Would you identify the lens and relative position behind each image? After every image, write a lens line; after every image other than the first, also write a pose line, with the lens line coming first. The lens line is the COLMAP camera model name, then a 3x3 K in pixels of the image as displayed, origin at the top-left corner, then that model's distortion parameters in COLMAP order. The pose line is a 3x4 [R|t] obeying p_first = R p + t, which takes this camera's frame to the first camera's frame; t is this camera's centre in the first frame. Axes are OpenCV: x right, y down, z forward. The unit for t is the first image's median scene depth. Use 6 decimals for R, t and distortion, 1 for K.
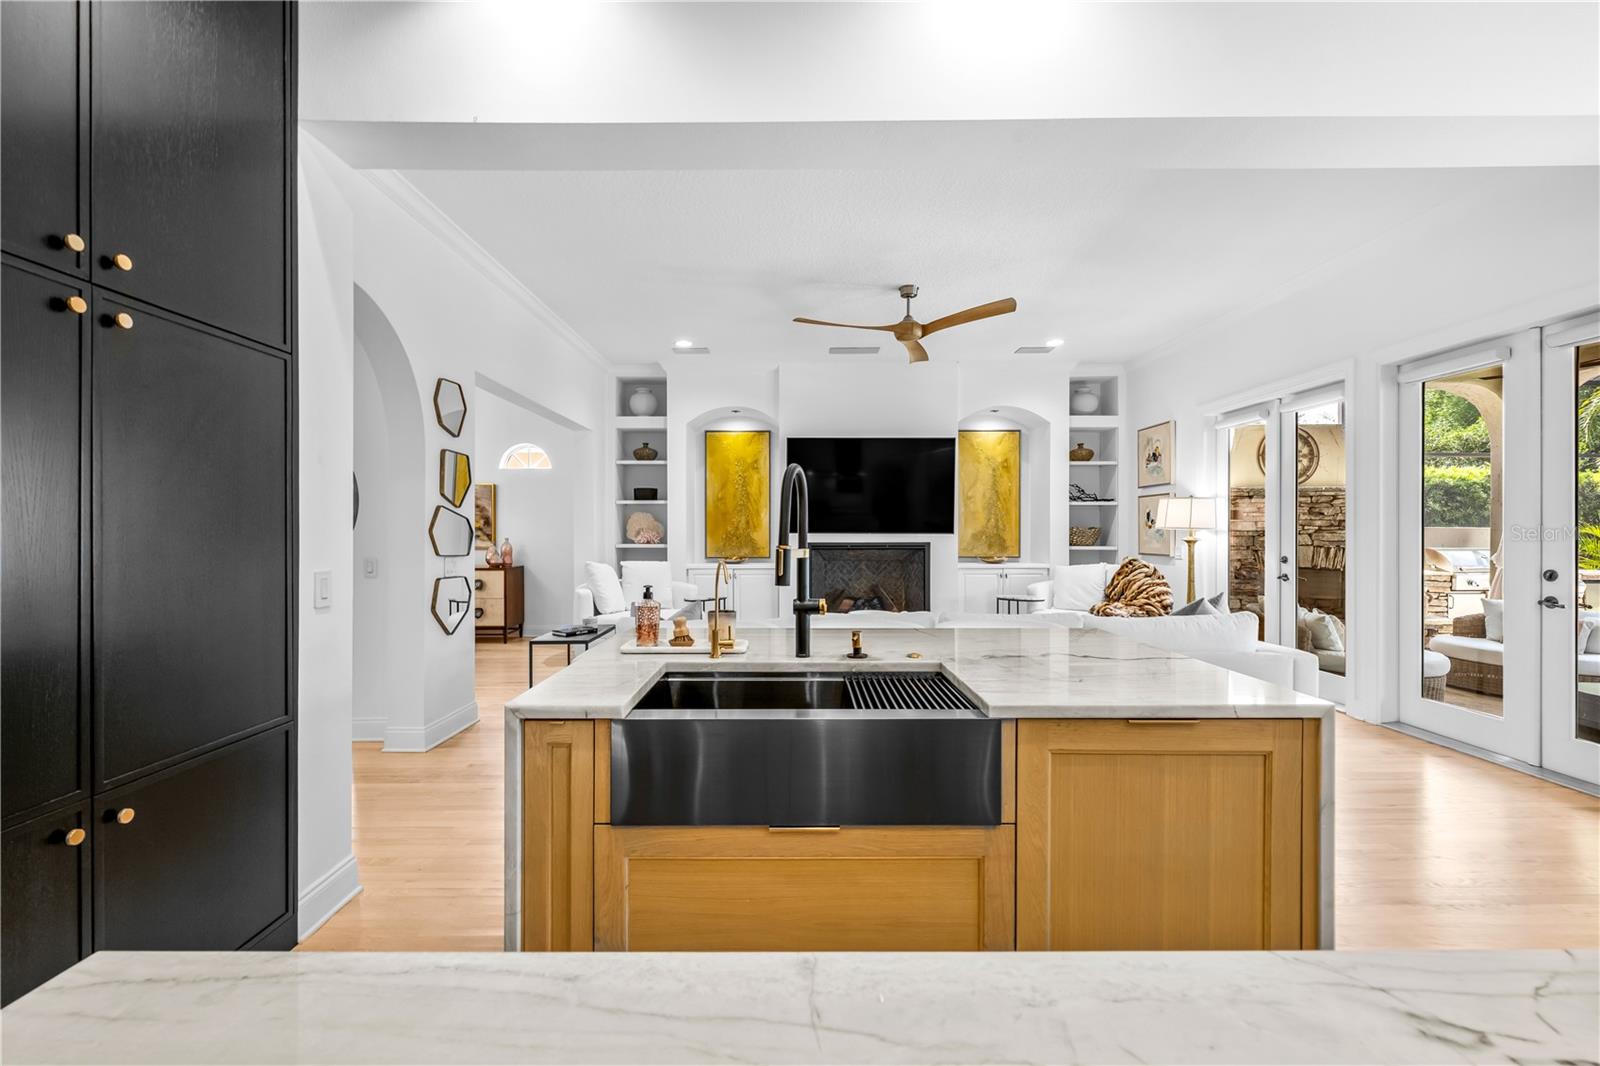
lens RADIAL K [[673.2, 0, 789.1], [0, 673.2, 532.5], [0, 0, 1]] dist [-0.003497, 0.000003]
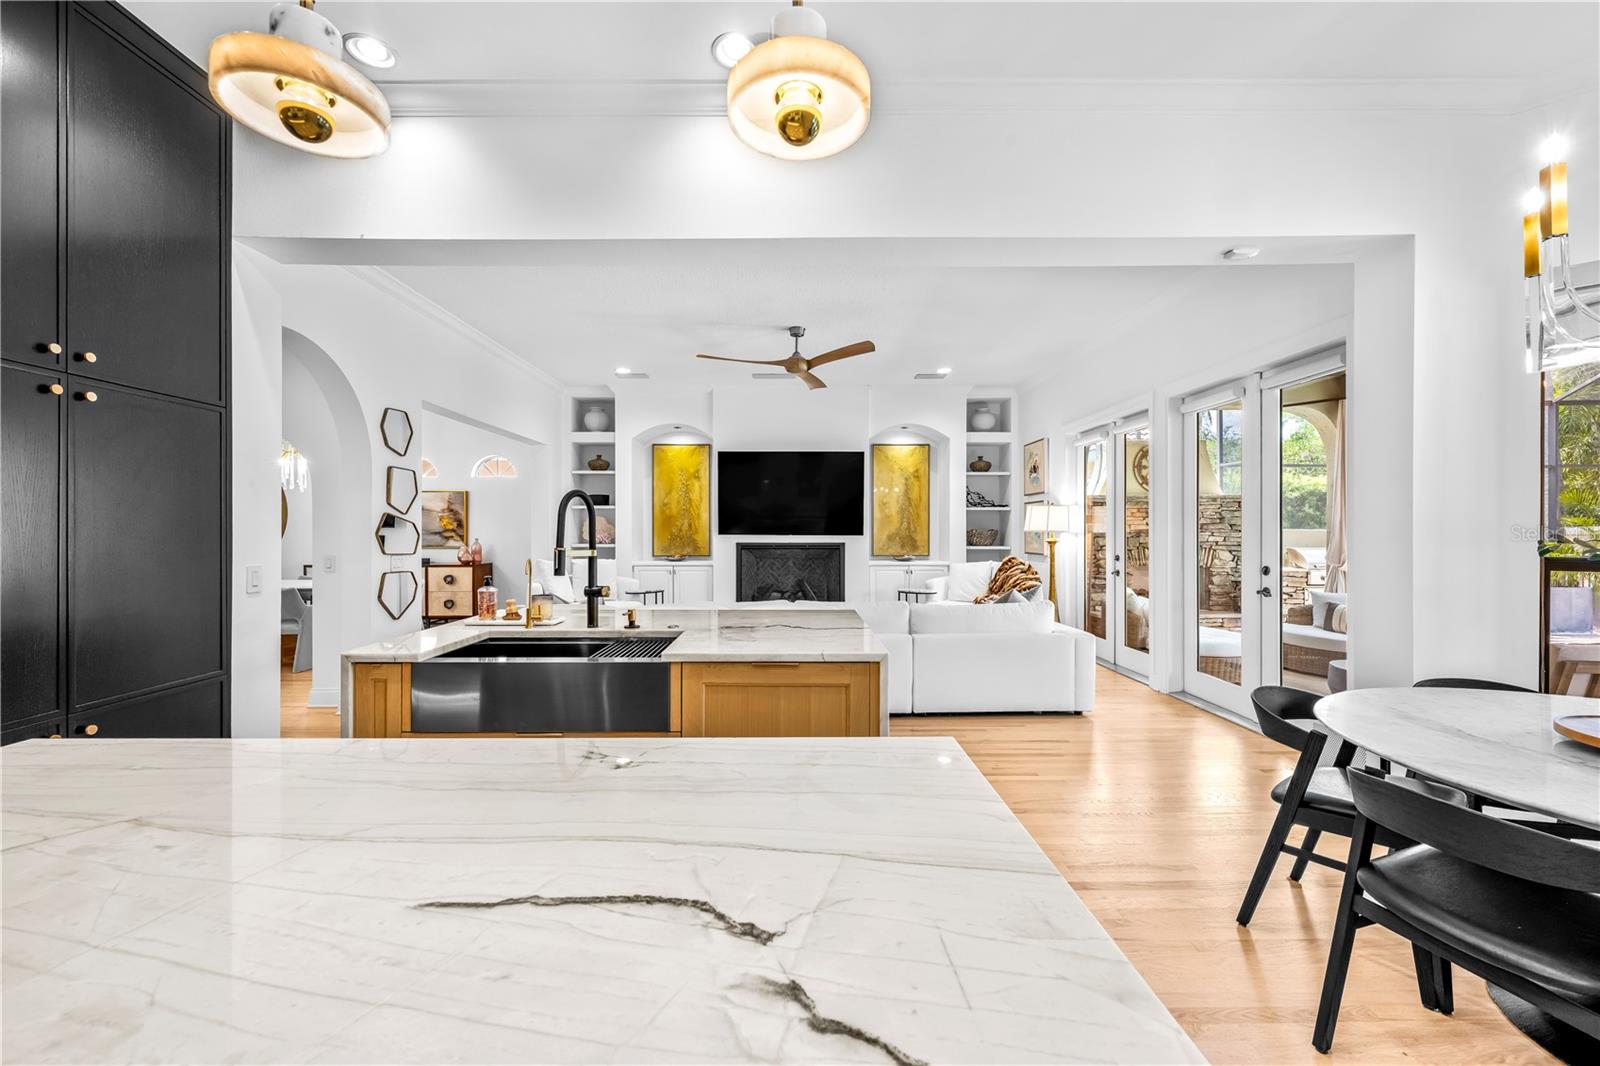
lens RADIAL K [[639.2, 0, 792.7], [0, 639.2, 531.4], [0, 0, 1]] dist [-0.000583, -0.000735]
pose [[0.999974, 0.000839, 0.007187, 0.126172], [-0.000831, 0.999999, -0.001154, -0.003757], [-0.007188, 0.001148, 0.999974, -0.096718]]
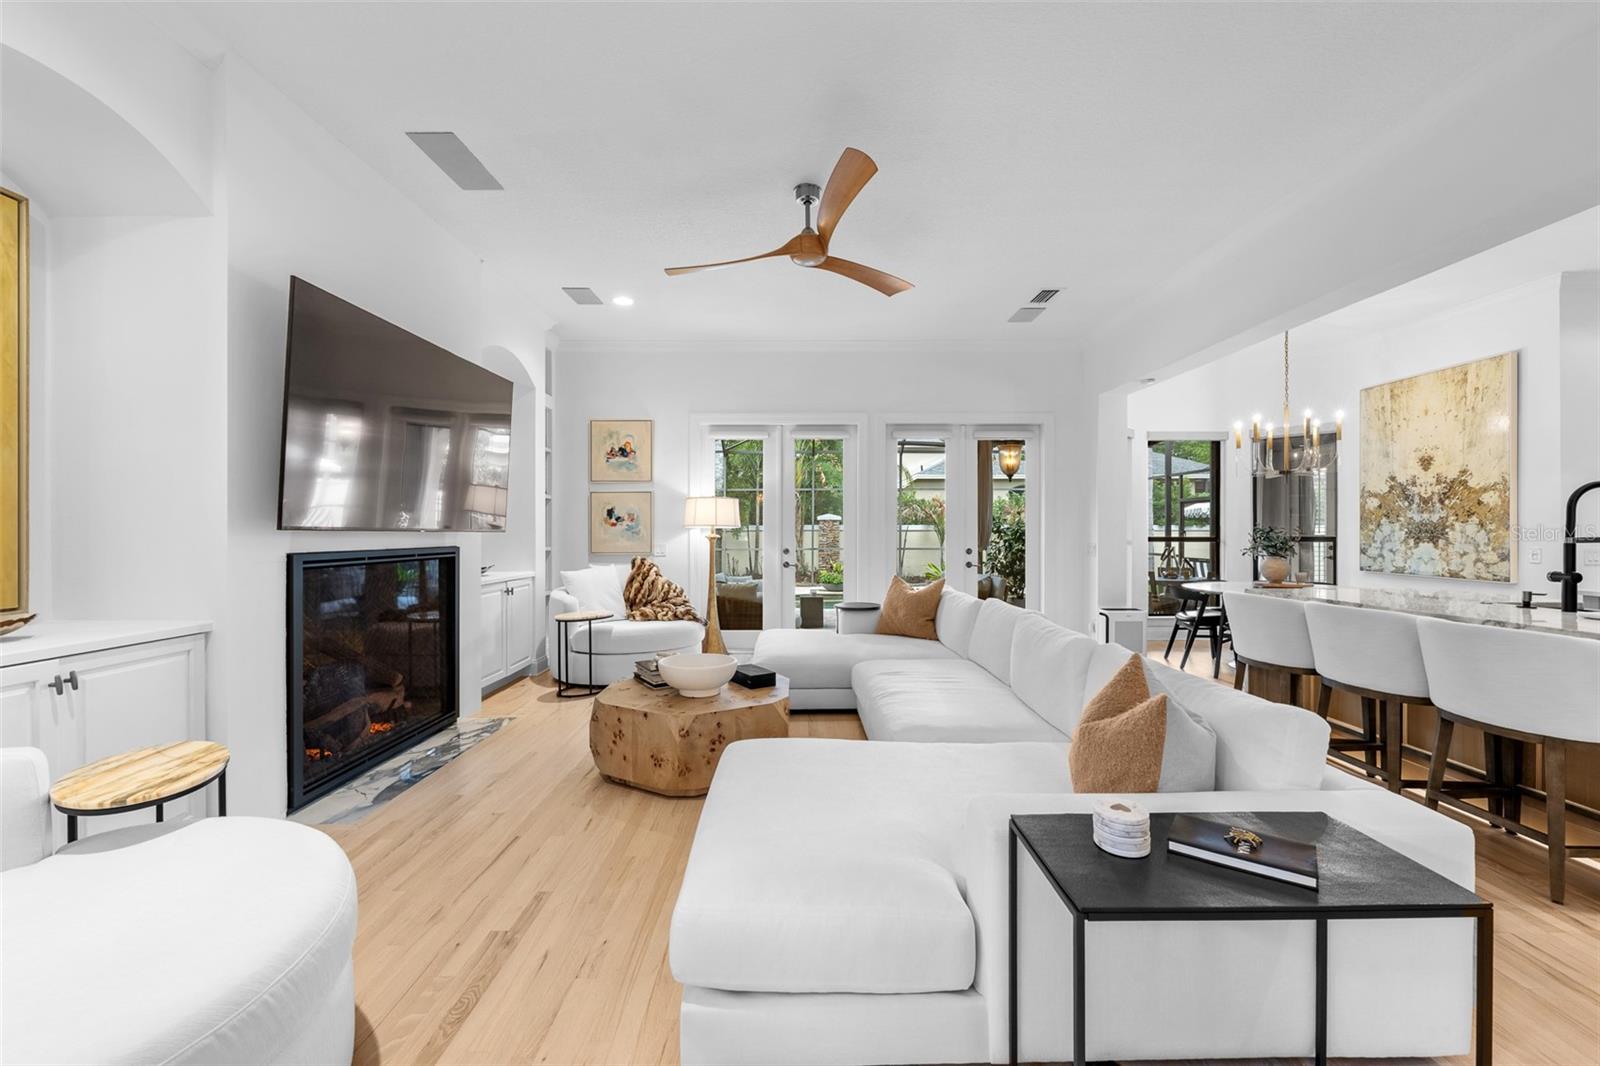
lens RADIAL K [[639.2, 0, 798.5], [0, 639.2, 531.9], [0, 0, 1]] dist [-0.000583, -0.000735]
pose [[-0.001945, 0.000538, 0.999998, -0.390850], [0.001496, 0.999999, -0.000536, 0.003306], [-0.999997, 0.001495, -0.001946, 0.781076]]
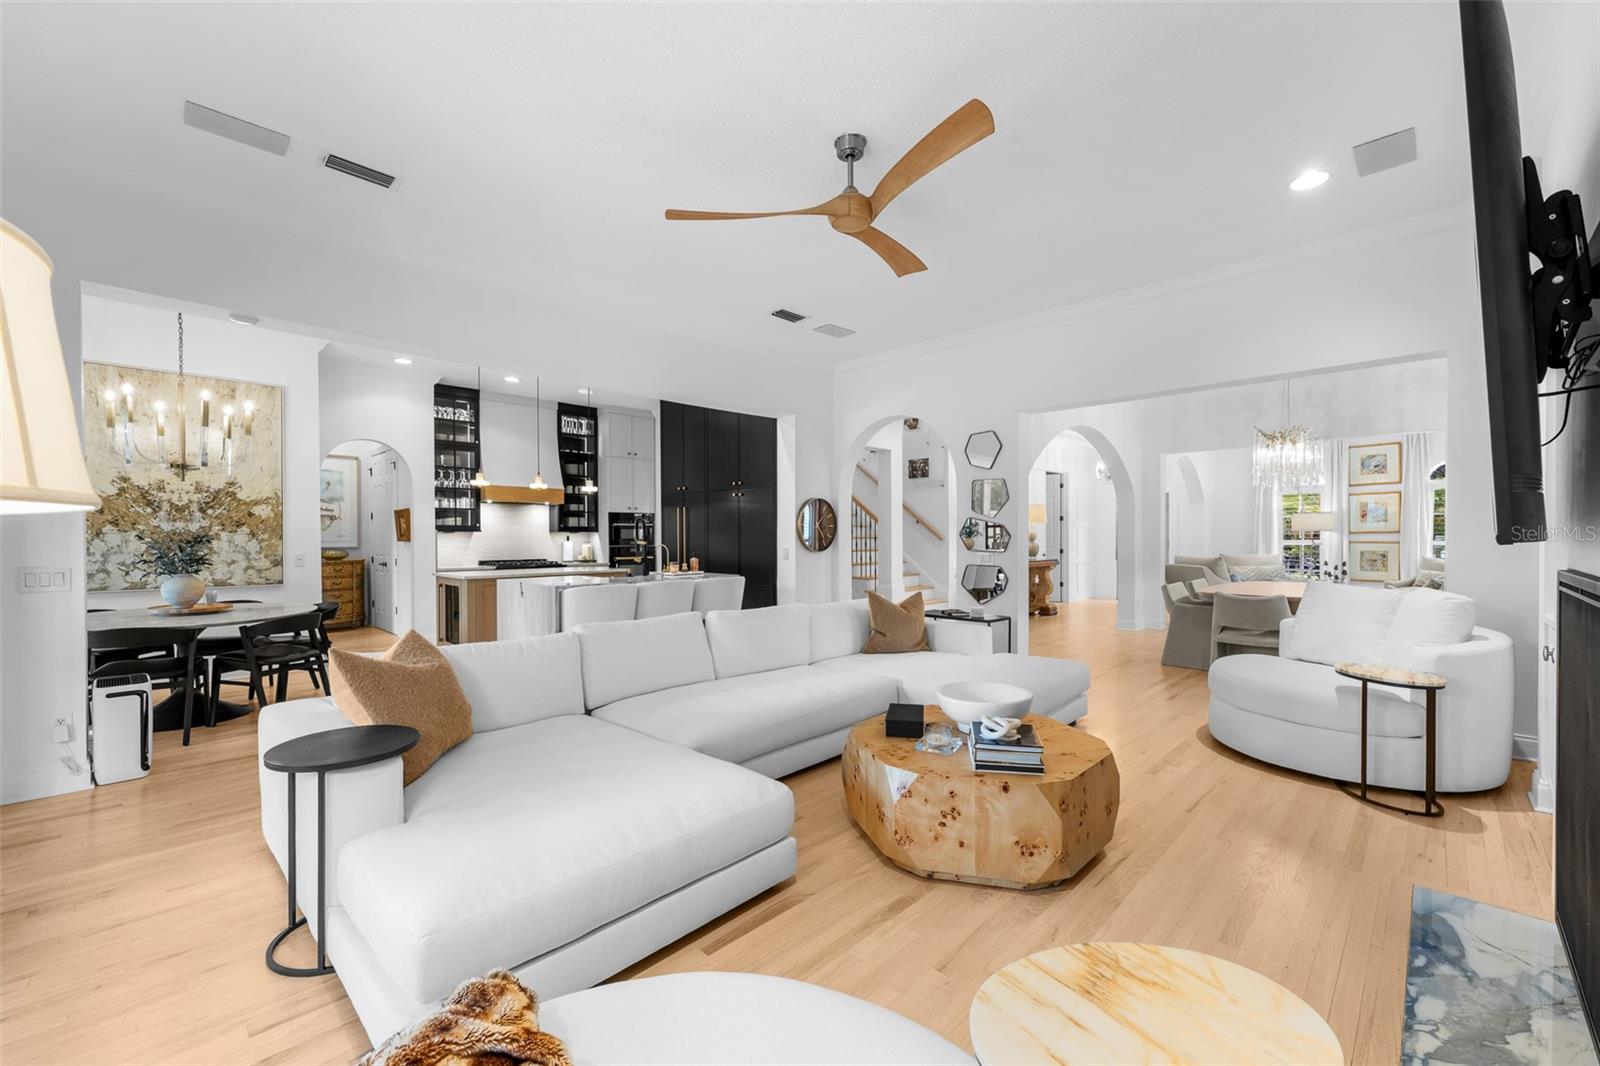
lens RADIAL K [[639.2, 0, 802.5], [0, 639.2, 548.0], [0, 0, 1]] dist [-0.000583, -0.000735]
pose [[-0.701541, 0.016647, -0.712435, 0.483652], [0.004510, 0.999811, 0.018921, 0.000448], [0.712615, 0.010061, -0.701483, 1.066772]]
